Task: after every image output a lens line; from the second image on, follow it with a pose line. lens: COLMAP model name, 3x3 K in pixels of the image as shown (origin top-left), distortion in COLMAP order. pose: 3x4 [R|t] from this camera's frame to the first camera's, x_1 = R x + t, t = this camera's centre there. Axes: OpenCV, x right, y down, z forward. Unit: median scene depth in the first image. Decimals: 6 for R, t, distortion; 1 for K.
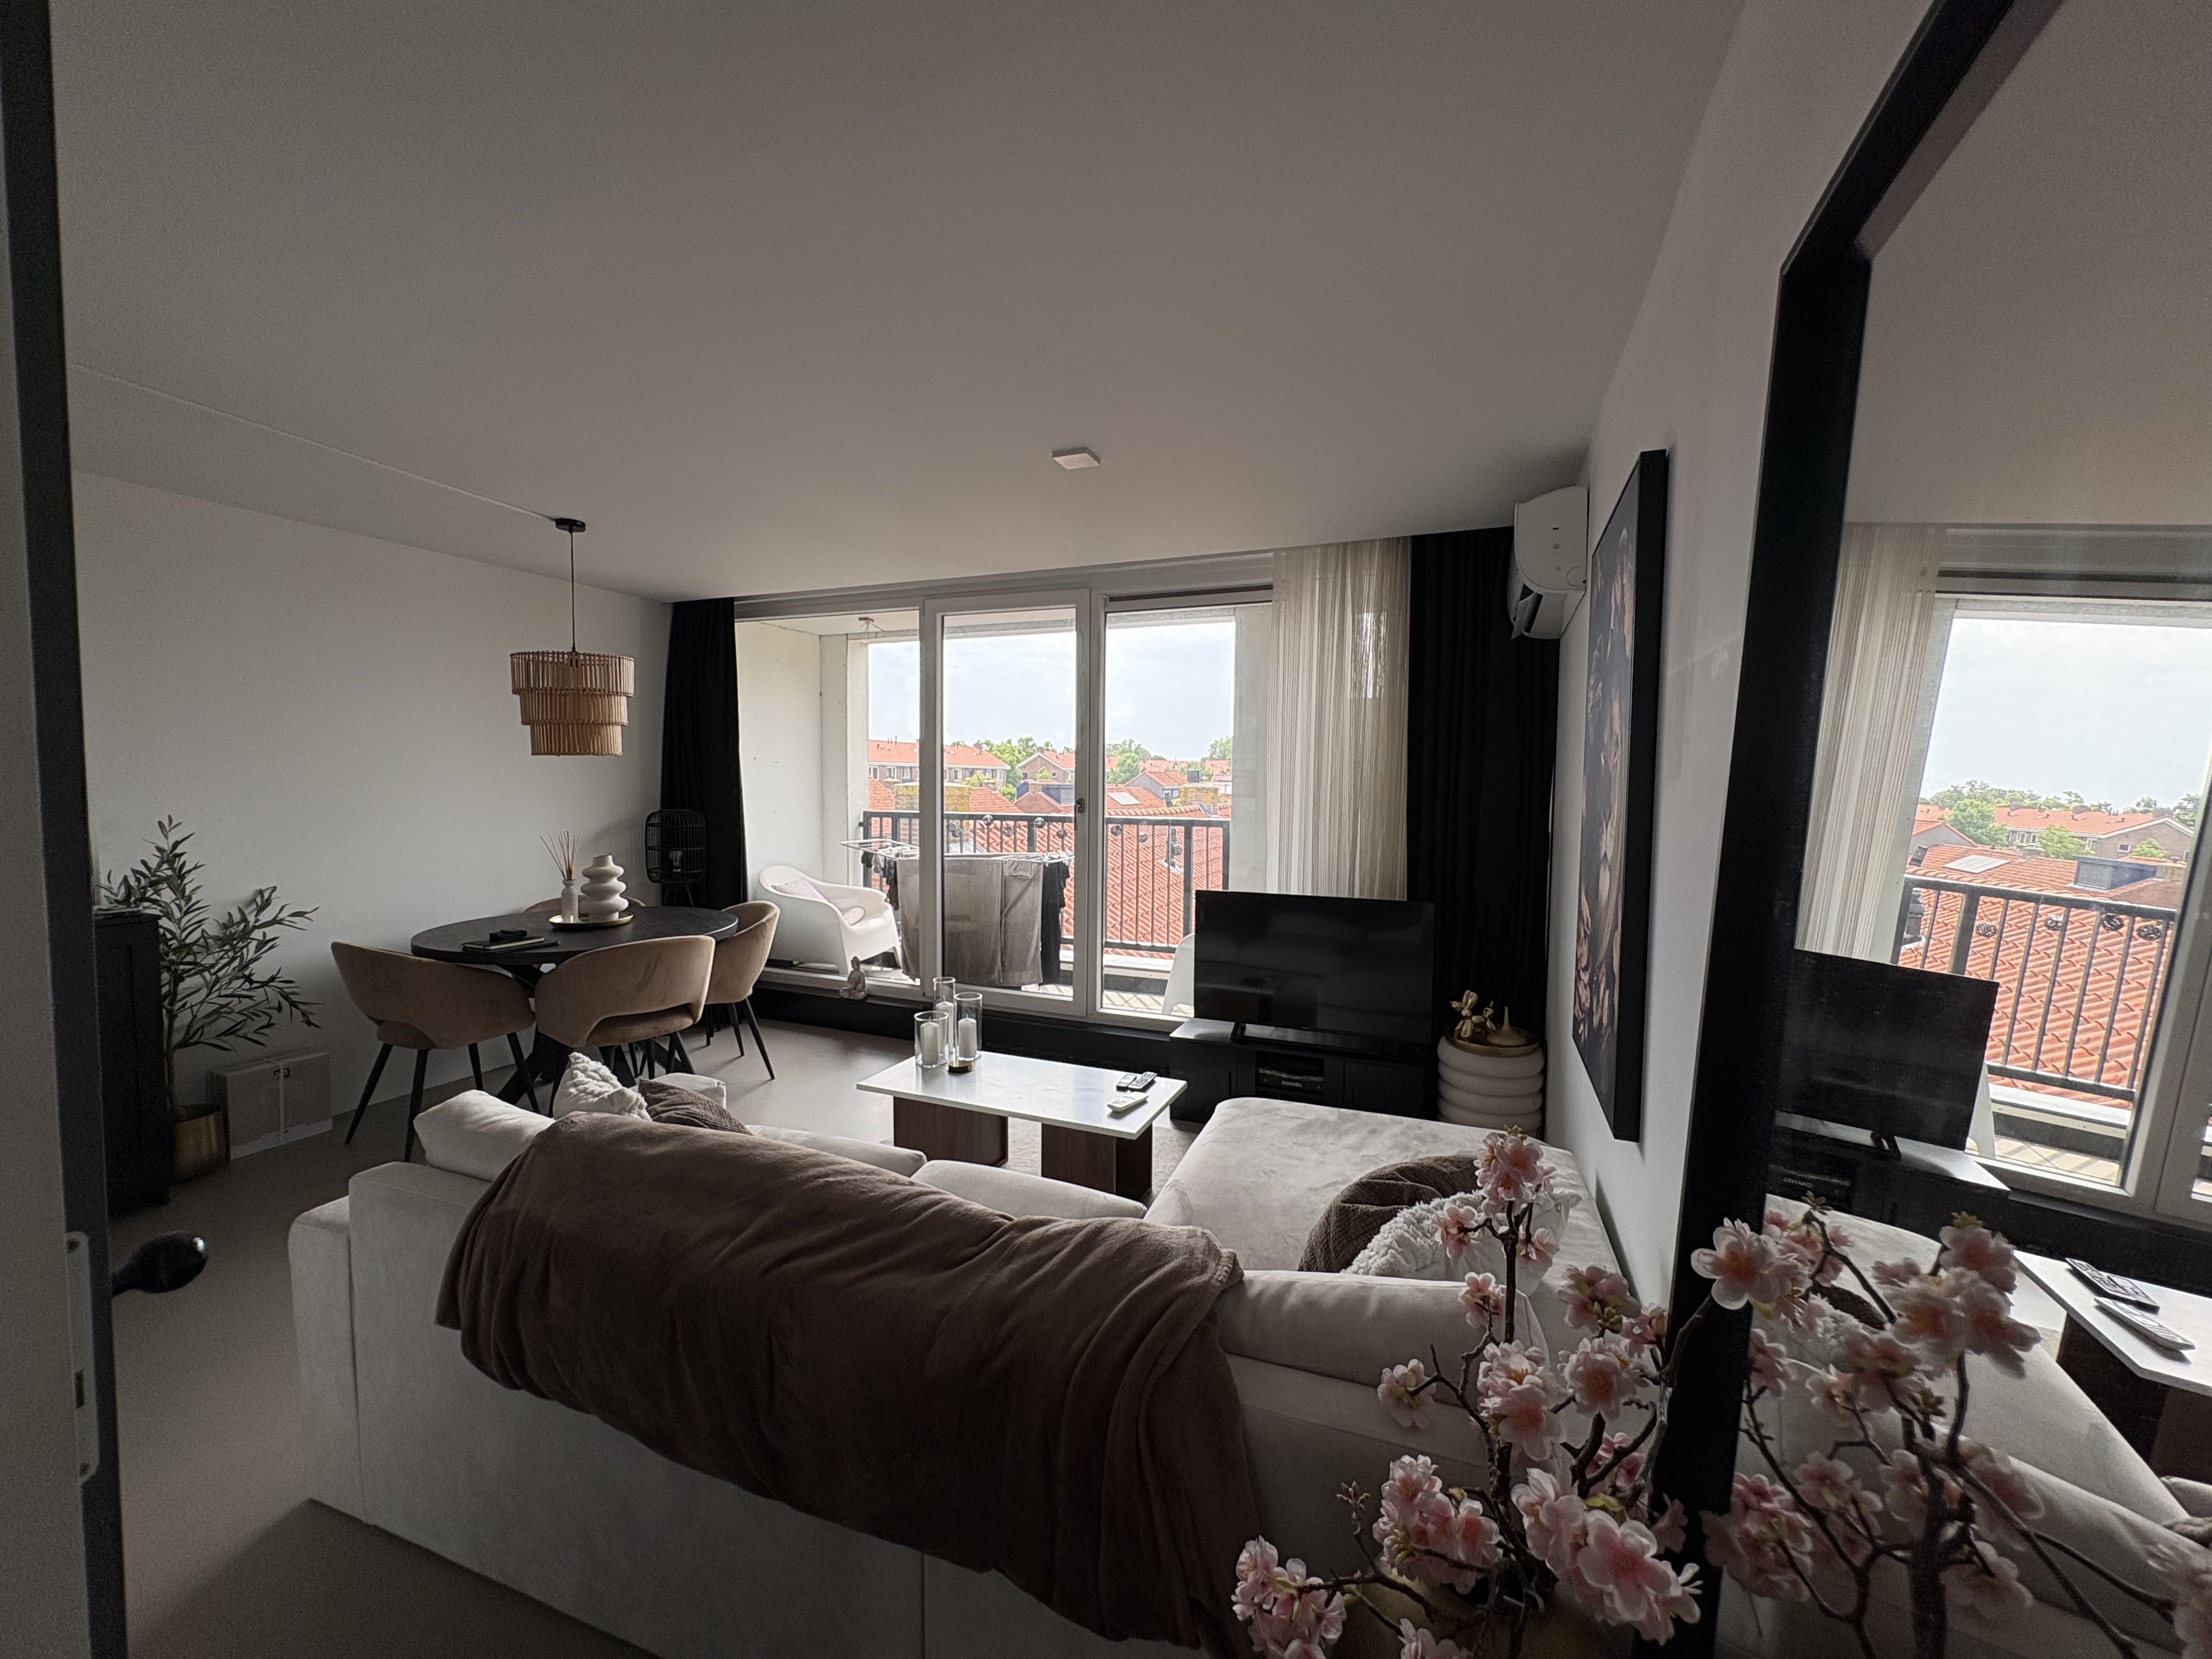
lens RADIAL K [[885.3, 0, 1109.8], [0, 885.3, 828.6], [0, 0, 1]] dist [0.001021, -0.000122]
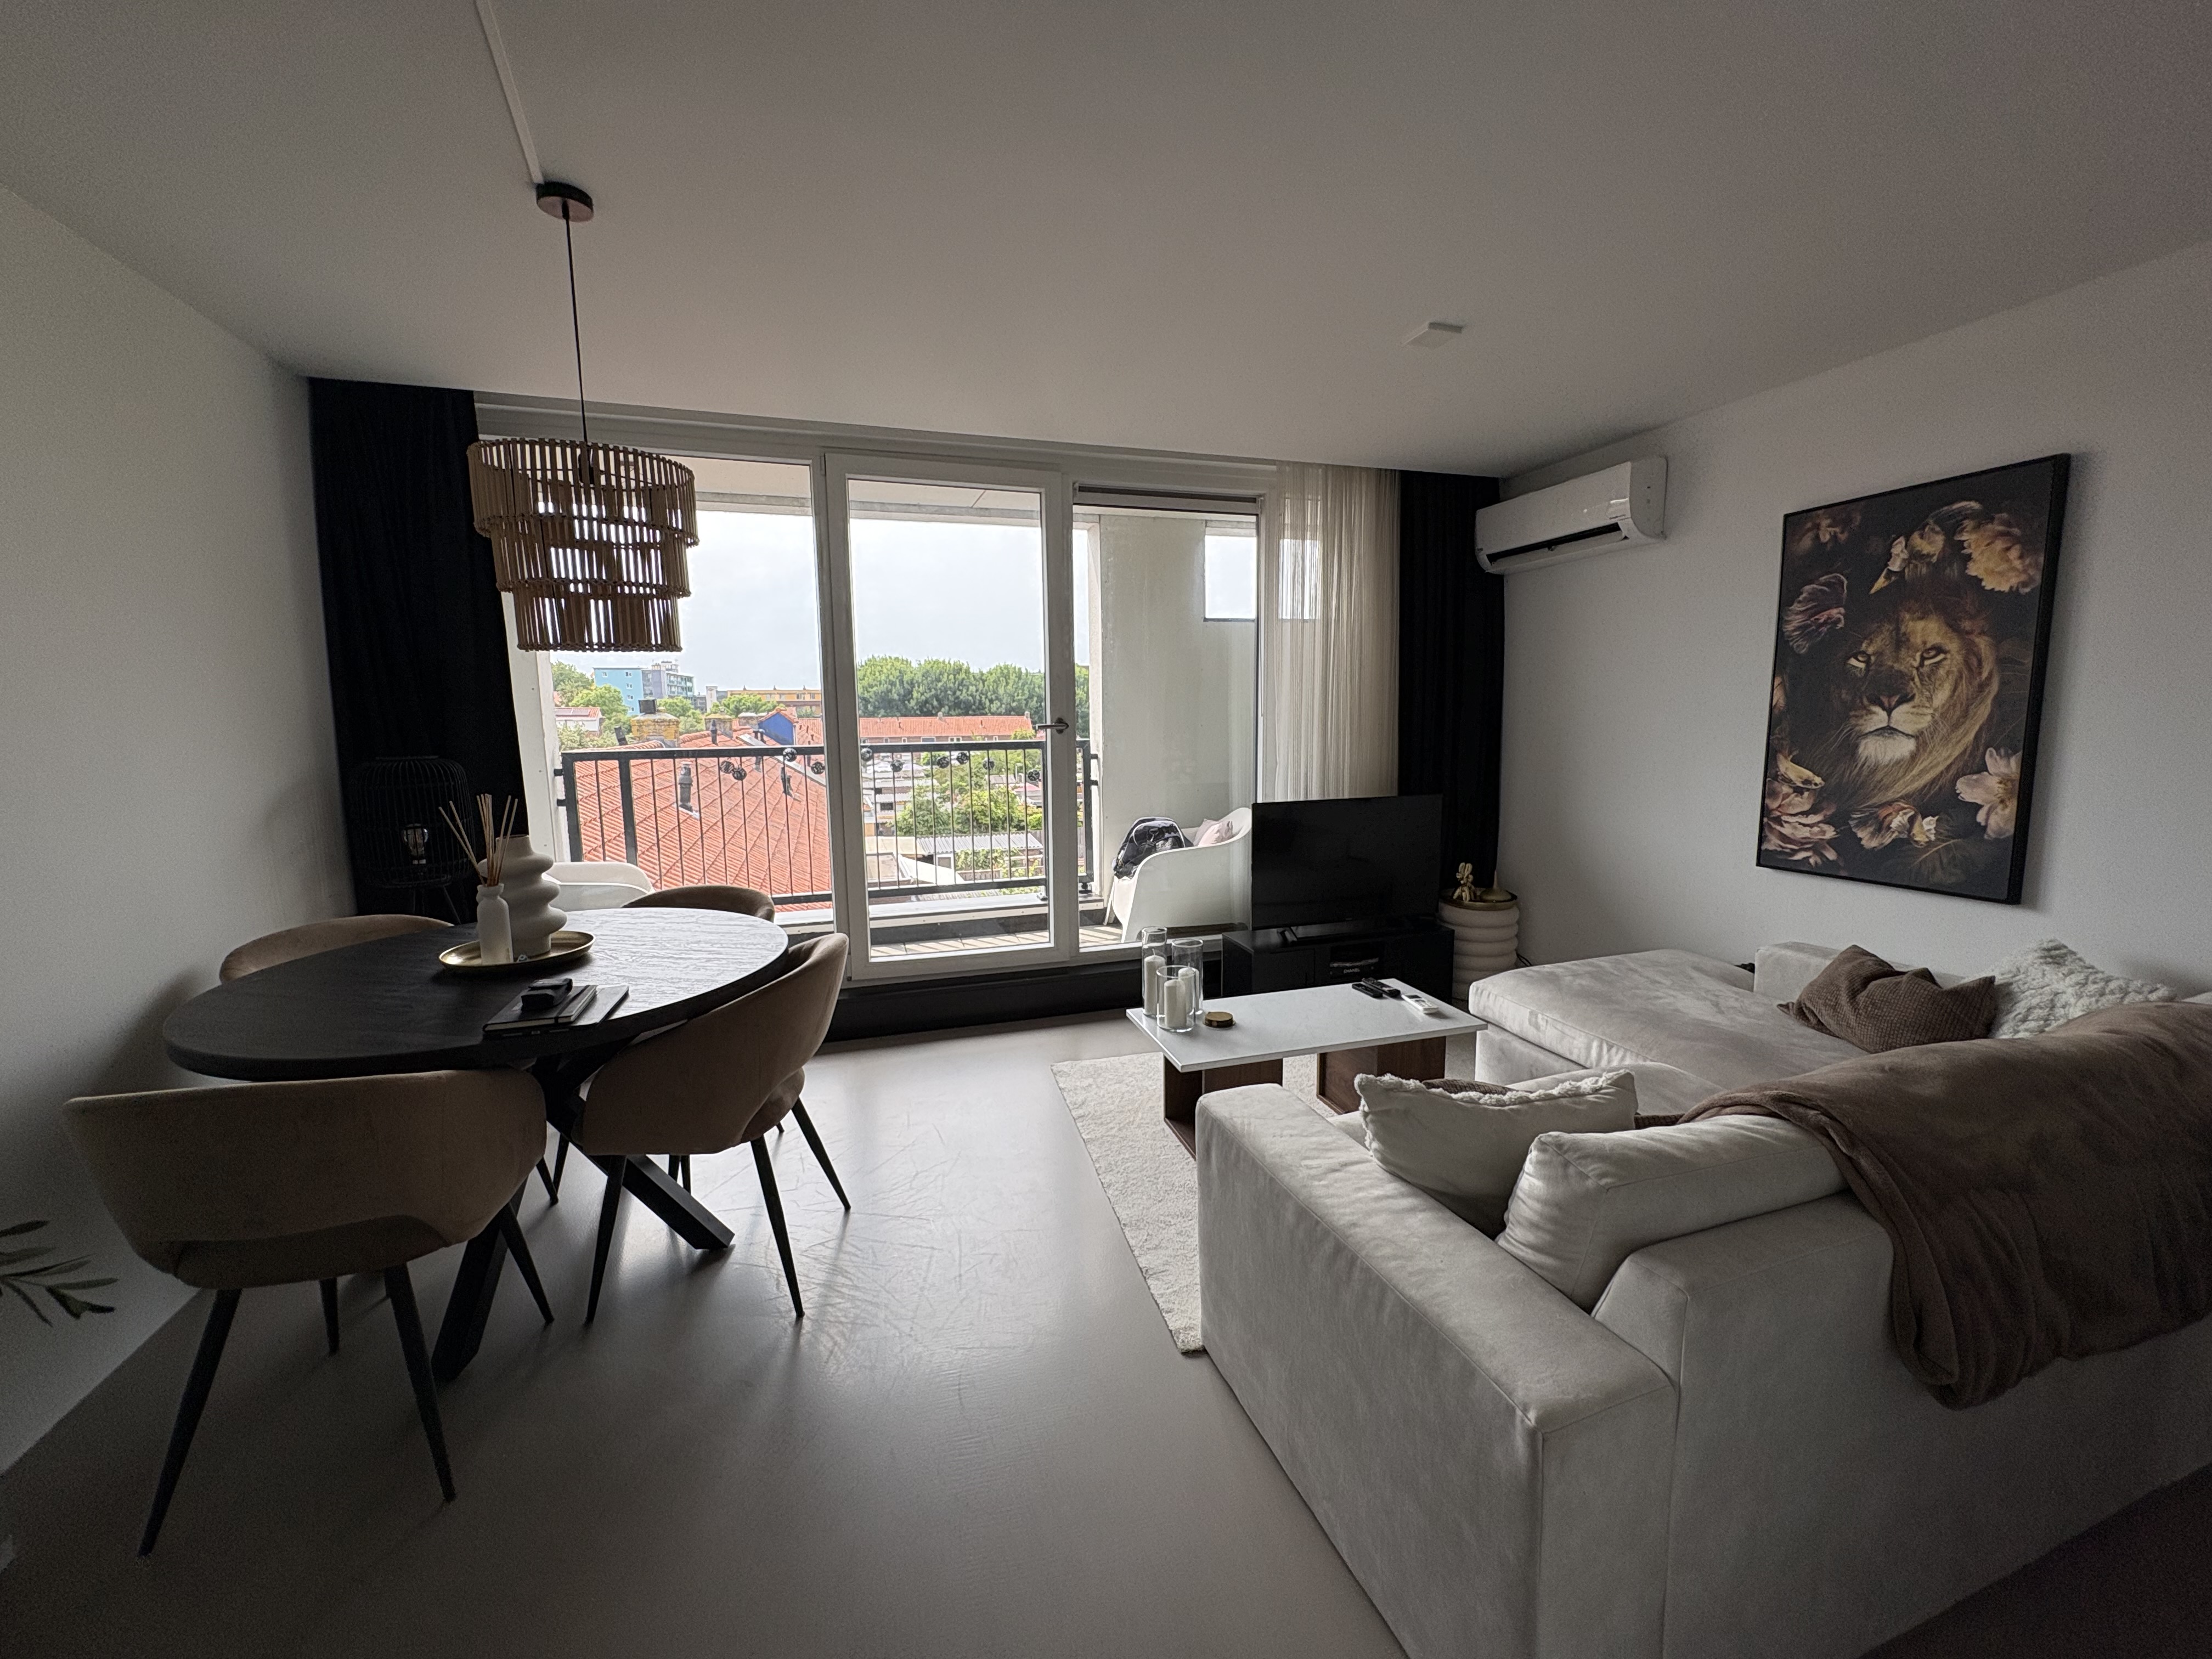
lens RADIAL K [[885.3, 0, 1109.8], [0, 885.3, 828.6], [0, 0, 1]] dist [0.001021, -0.000122]
pose [[0.762547, -0.103995, 0.638519, -0.574764], [0.054111, 0.993789, 0.097235, -0.007339], [-0.644666, -0.039595, 0.763439, 0.295347]]
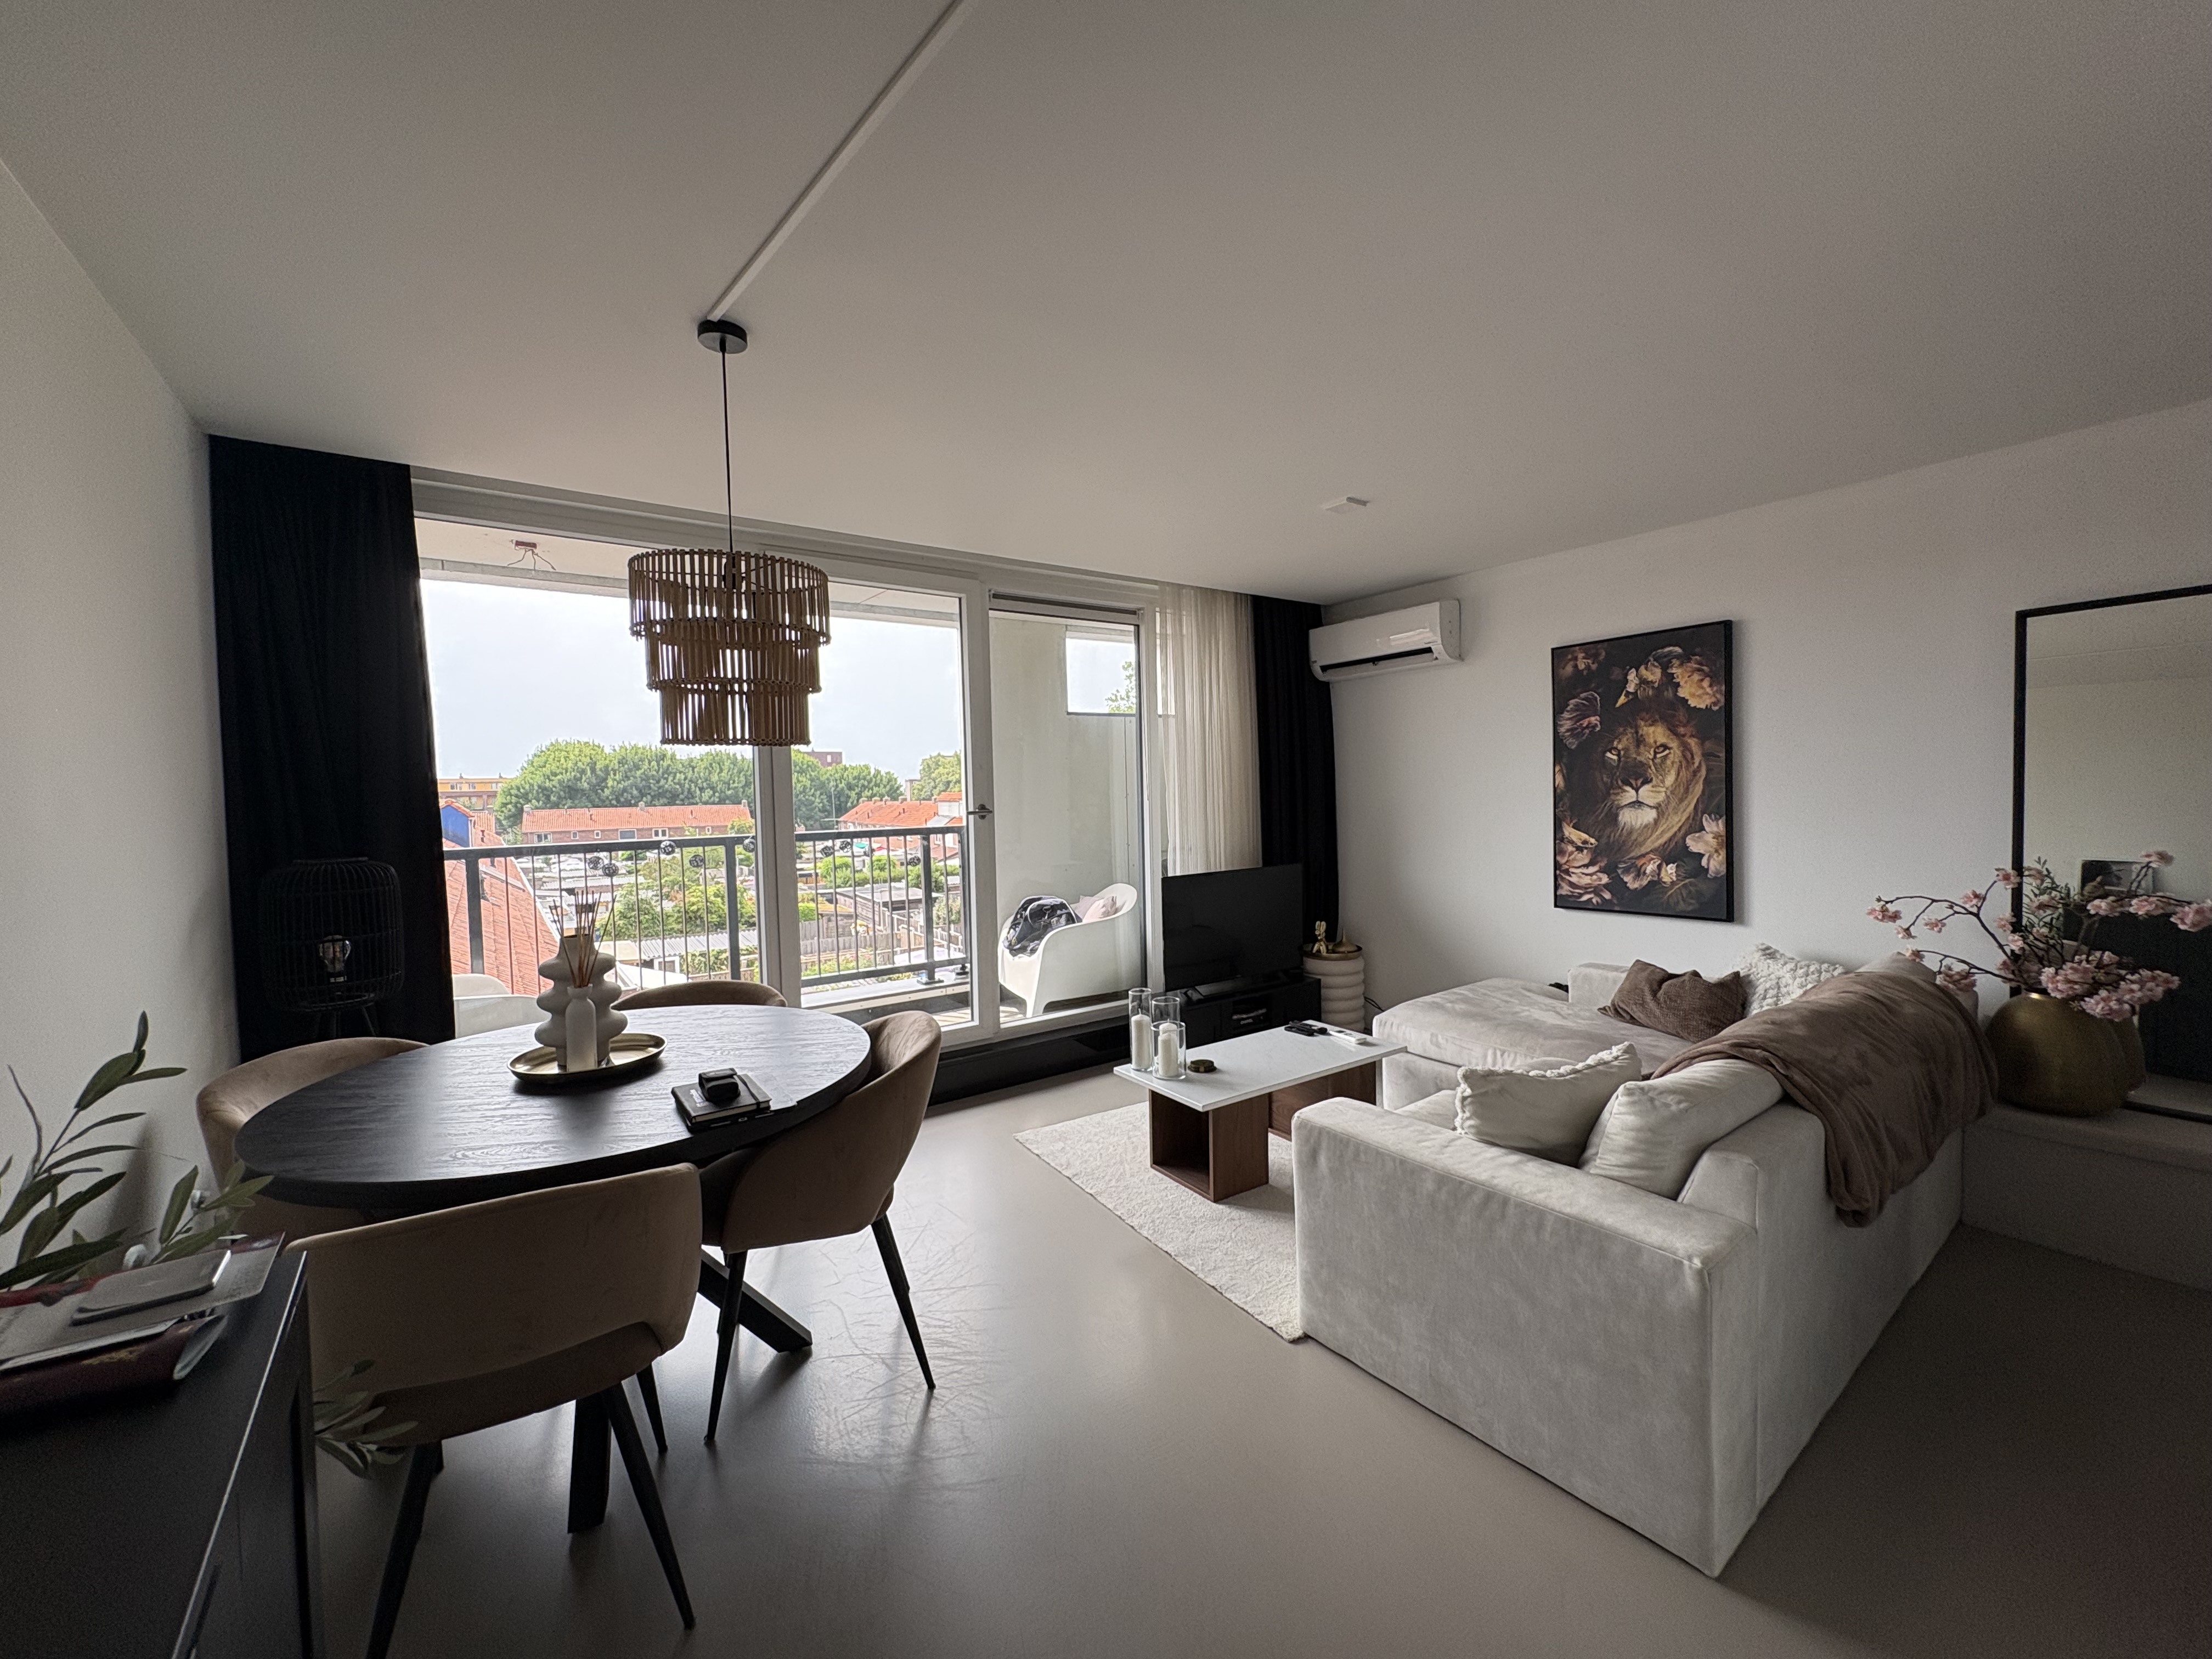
lens RADIAL K [[885.3, 0, 1109.8], [0, 885.3, 828.6], [0, 0, 1]] dist [0.001021, -0.000122]
pose [[0.530482, -0.058480, 0.845677, -0.761100], [0.075054, 0.996940, 0.021859, -0.018933], [-0.844367, 0.051875, 0.533247, 0.394806]]
